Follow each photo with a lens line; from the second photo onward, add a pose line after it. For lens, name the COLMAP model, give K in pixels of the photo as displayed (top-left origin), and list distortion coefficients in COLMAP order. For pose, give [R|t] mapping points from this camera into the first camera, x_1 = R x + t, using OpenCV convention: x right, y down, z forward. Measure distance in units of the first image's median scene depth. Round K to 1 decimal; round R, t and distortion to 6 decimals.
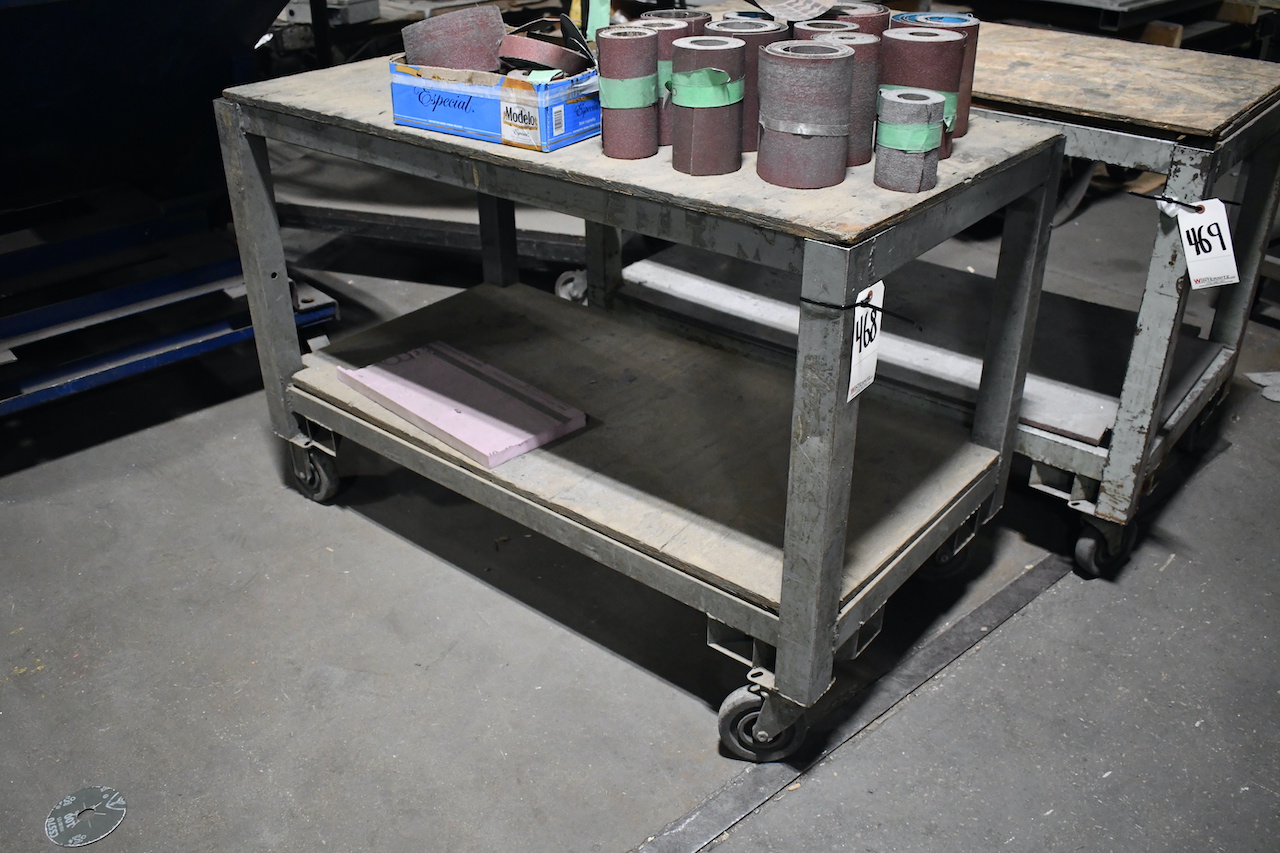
lens RADIAL K [[1156.2, 0, 642.0], [0, 1156.2, 425.3], [0, 0, 1]] dist [-0.092866, 0.031312]
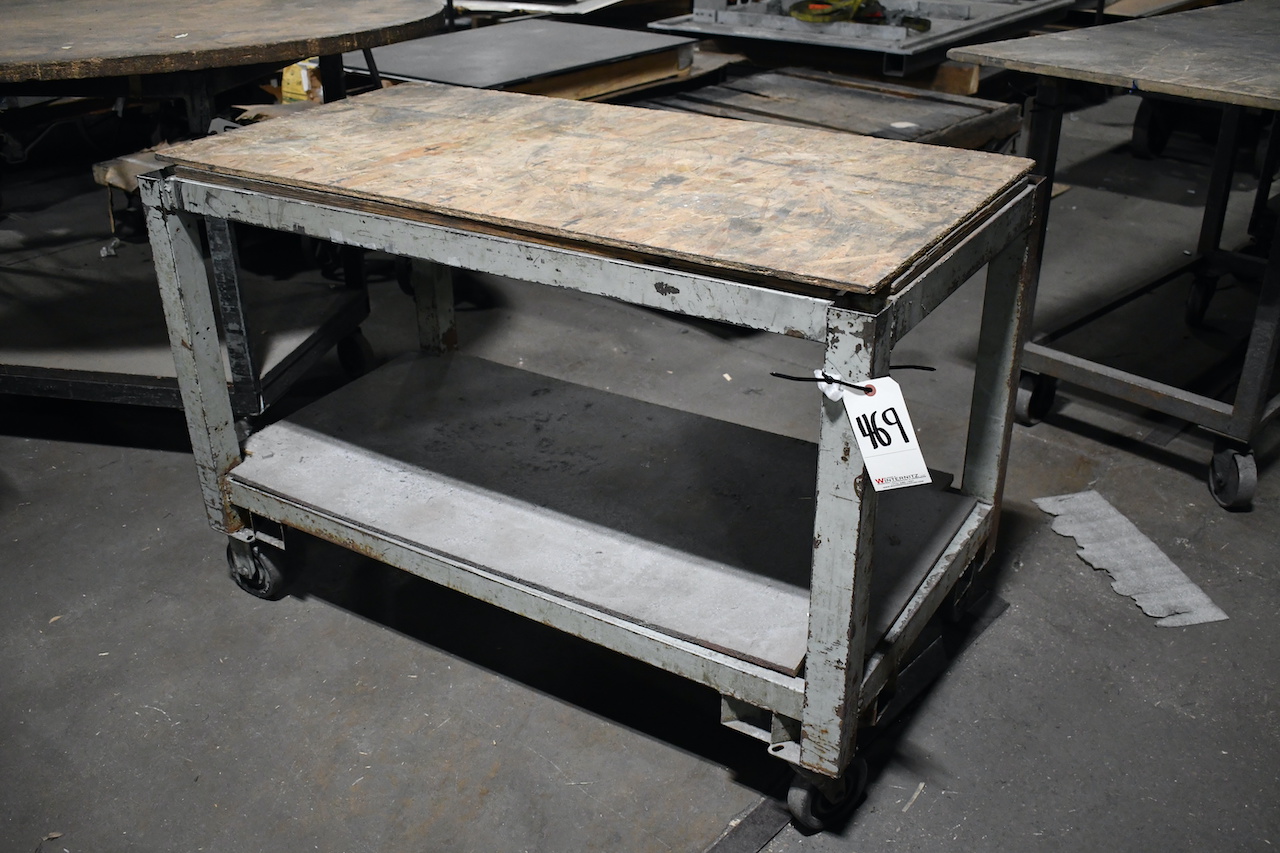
lens RADIAL K [[1224.3, 0, 640.2], [0, 1224.3, 431.9], [0, 0, 1]] dist [-0.068721, 0.000000]
pose [[0.992223, -0.066914, 0.104958, 0.222906], [0.070481, 0.997042, -0.030656, -0.128831], [-0.102596, 0.037815, 0.994004, 0.192335]]
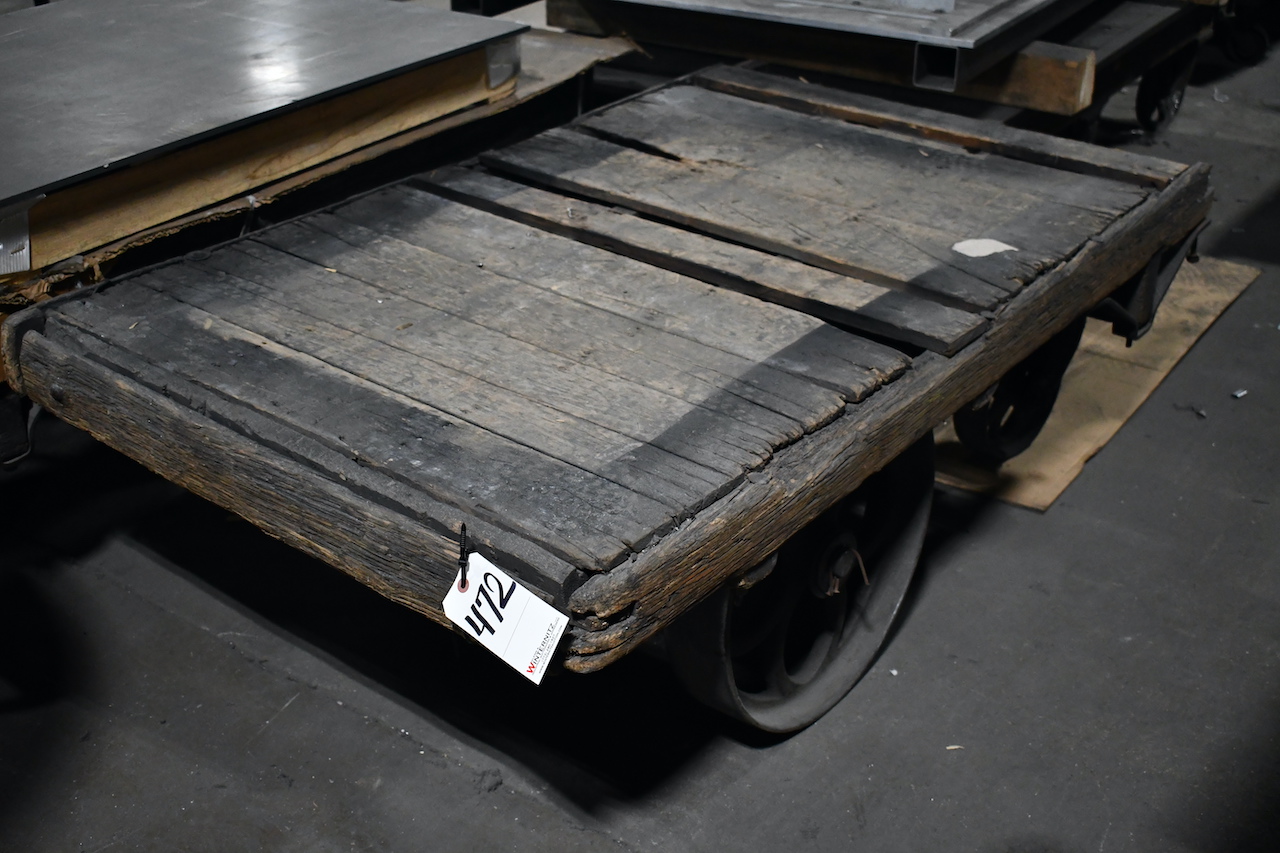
lens RADIAL K [[1634.5, 0, 638.9], [0, 1634.5, 423.2], [0, 0, 1]] dist [-0.017472, 0.000000]
pose [[0.980338, -0.097779, 0.171394, 0.419451], [0.102444, 0.994565, -0.018566, -0.510330], [-0.168647, 0.035759, 0.985028, 0.934059]]
